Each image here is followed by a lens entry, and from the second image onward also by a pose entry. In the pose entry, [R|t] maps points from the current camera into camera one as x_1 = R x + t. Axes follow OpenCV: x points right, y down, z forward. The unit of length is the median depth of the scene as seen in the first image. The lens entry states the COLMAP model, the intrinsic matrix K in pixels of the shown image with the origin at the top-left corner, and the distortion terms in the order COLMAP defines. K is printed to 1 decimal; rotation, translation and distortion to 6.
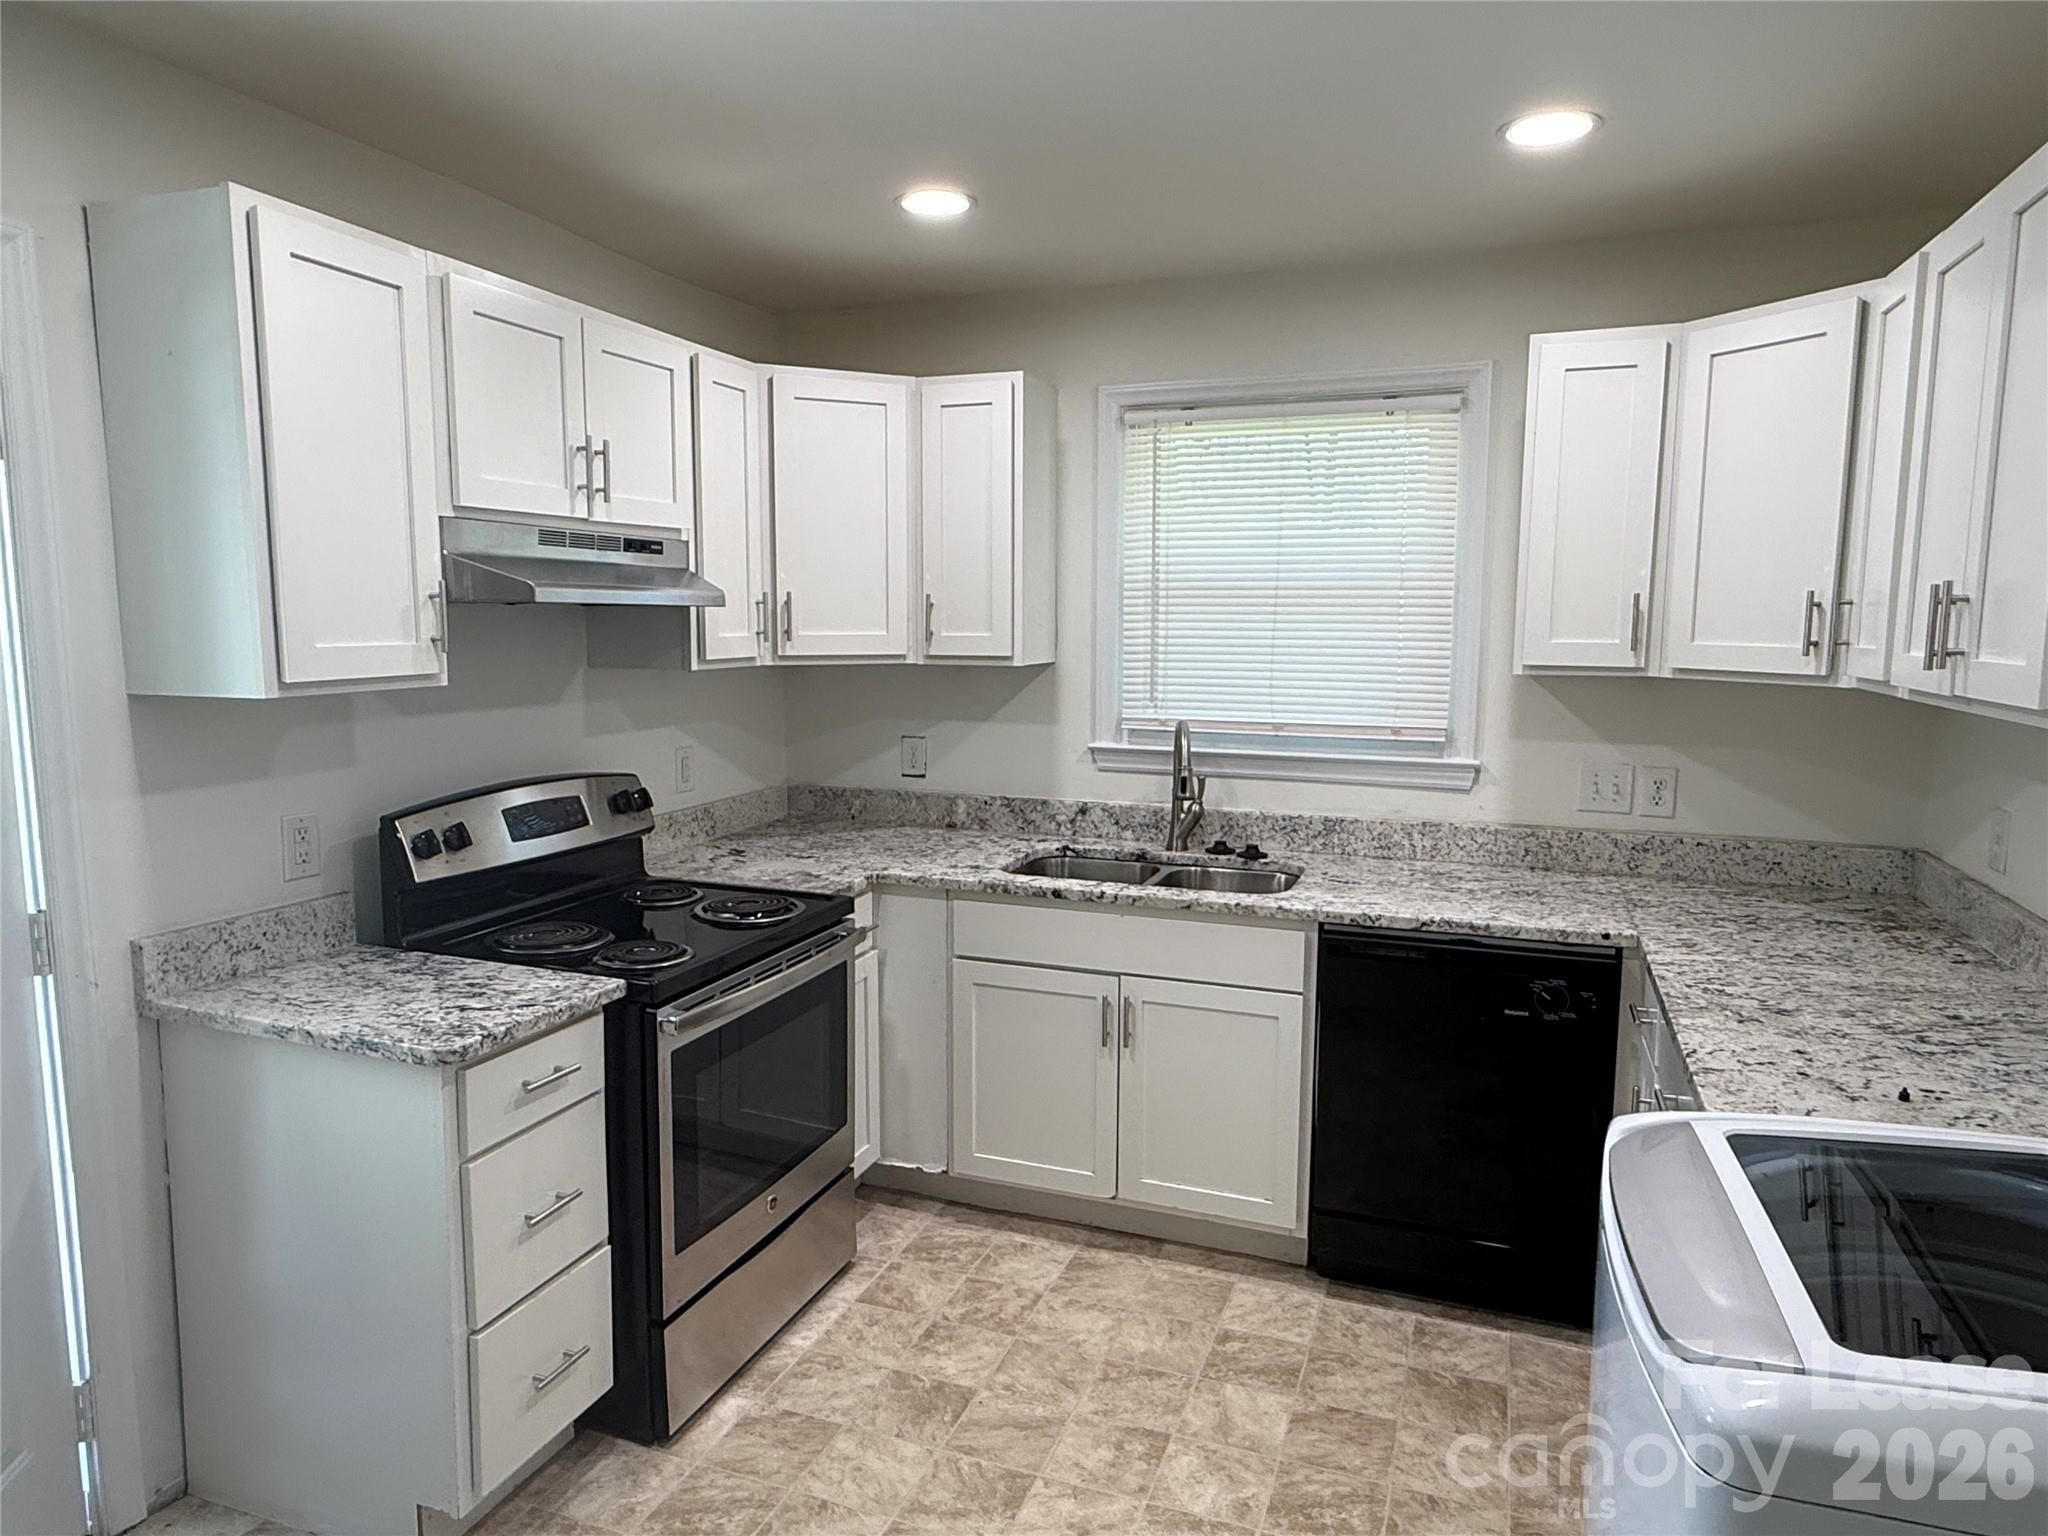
lens RADIAL K [[1275.8, 0, 1024.0], [0, 1275.8, 768.0], [0, 0, 1]] dist [0.001638, 0.002307]
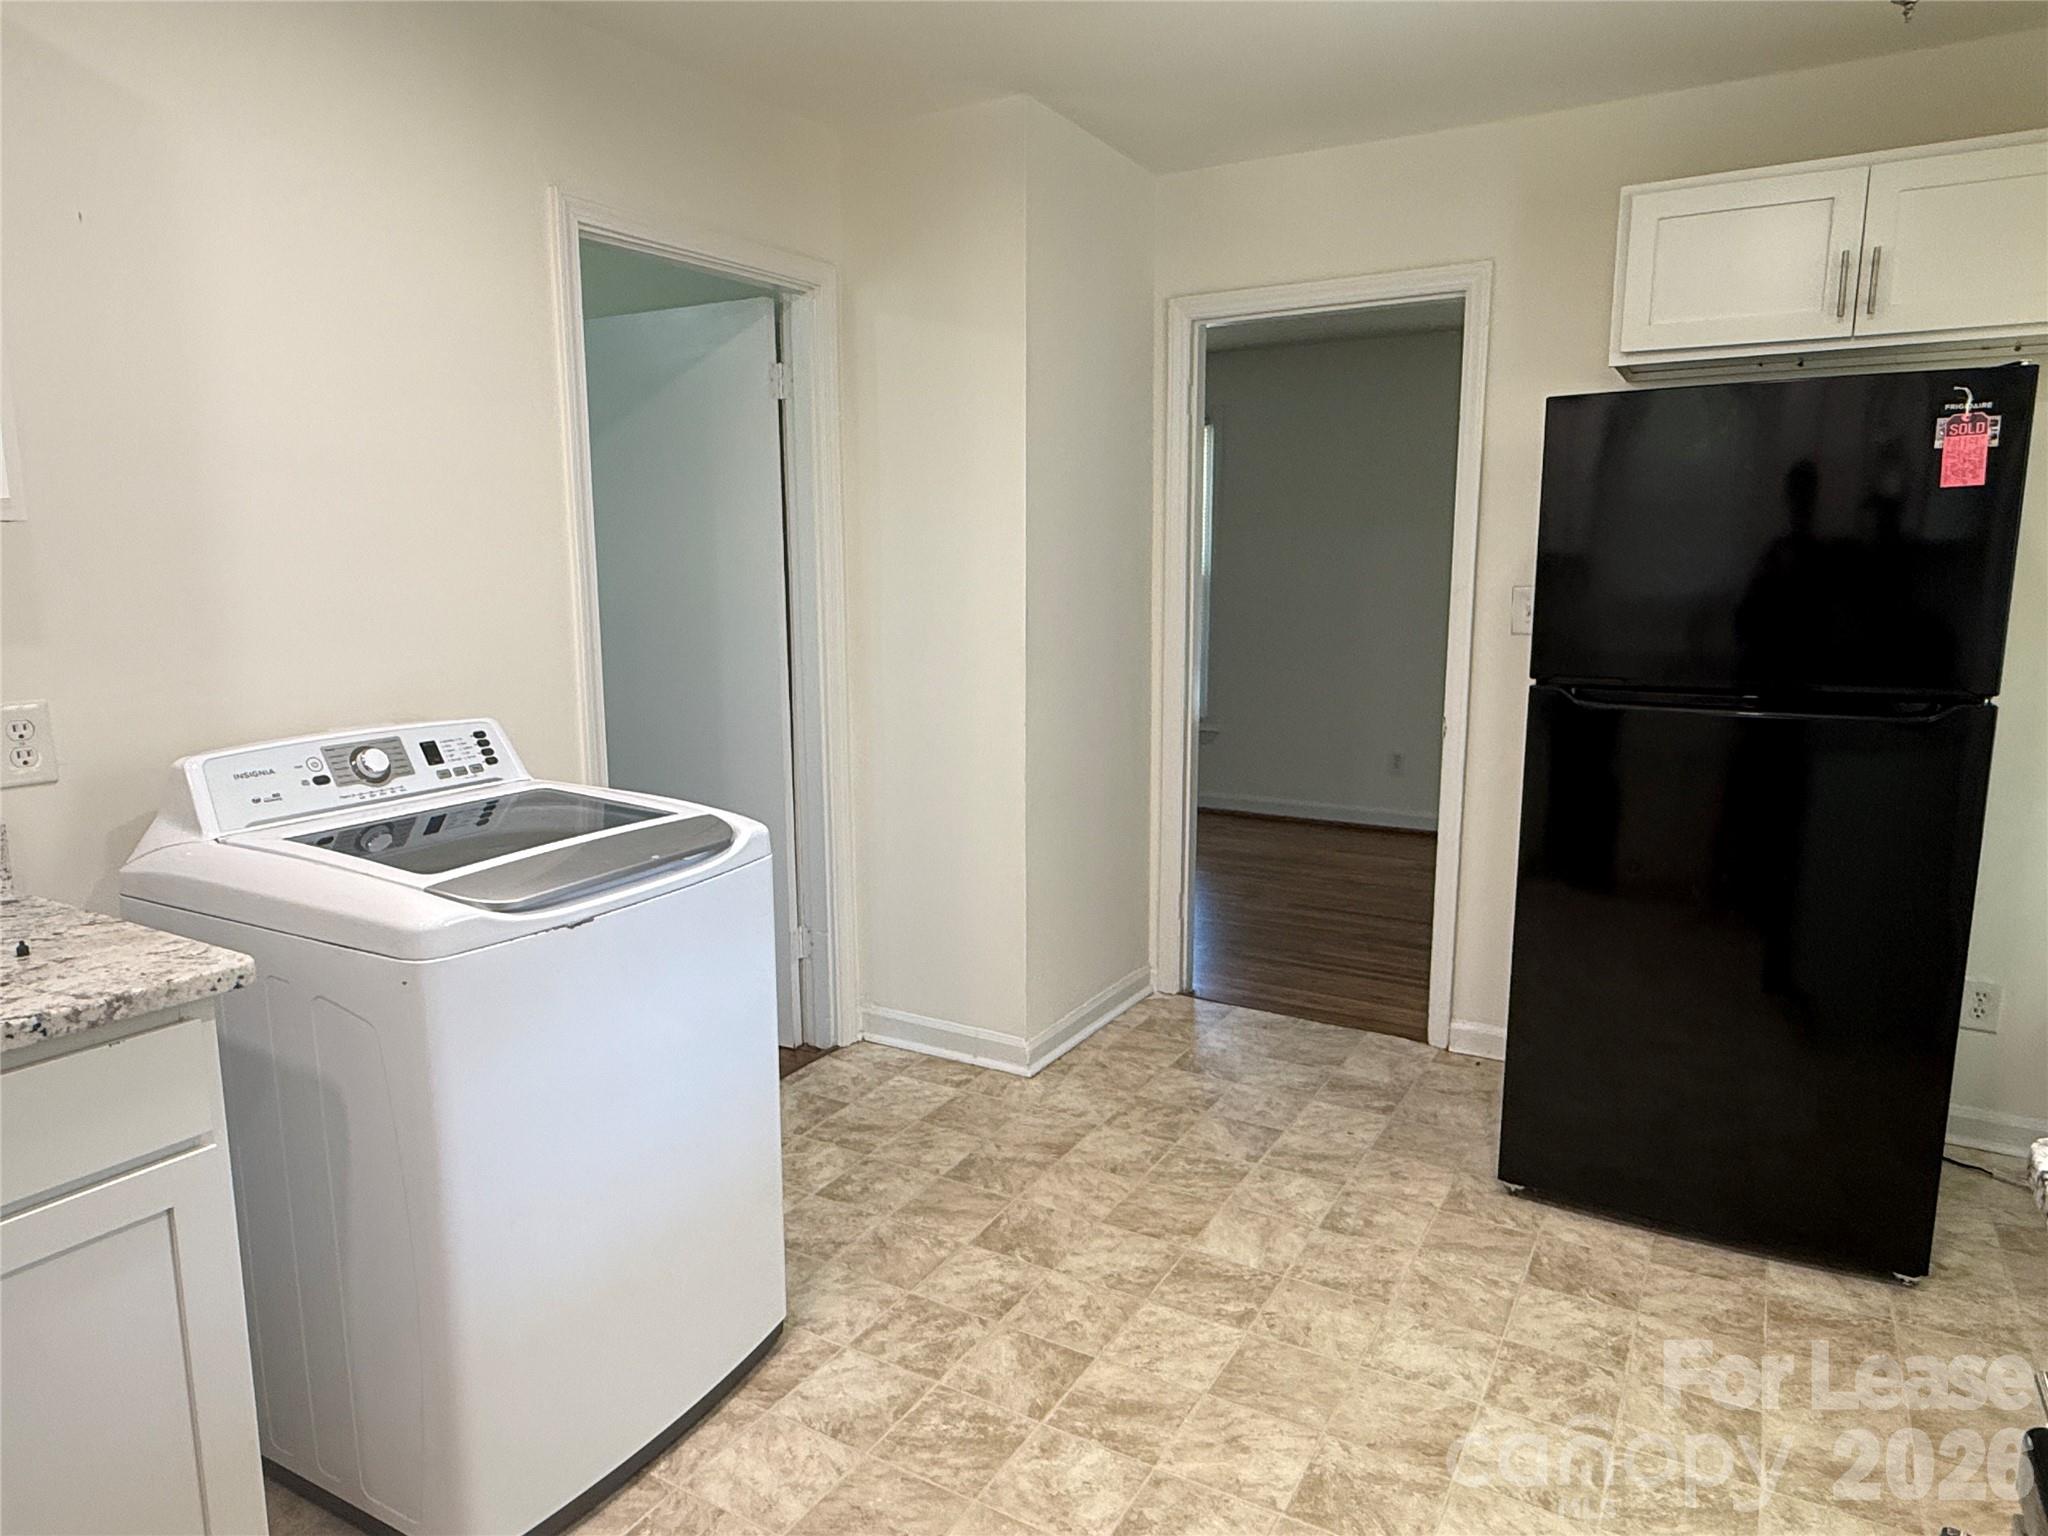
lens RADIAL K [[1275.8, 0, 1024.0], [0, 1275.8, 768.0], [0, 0, 1]] dist [0.001638, 0.002307]
pose [[-0.986061, -0.034982, 0.162668, -0.220287], [0.013085, 0.958317, 0.285407, -0.149979], [-0.165872, 0.283557, -0.944501, 1.769671]]
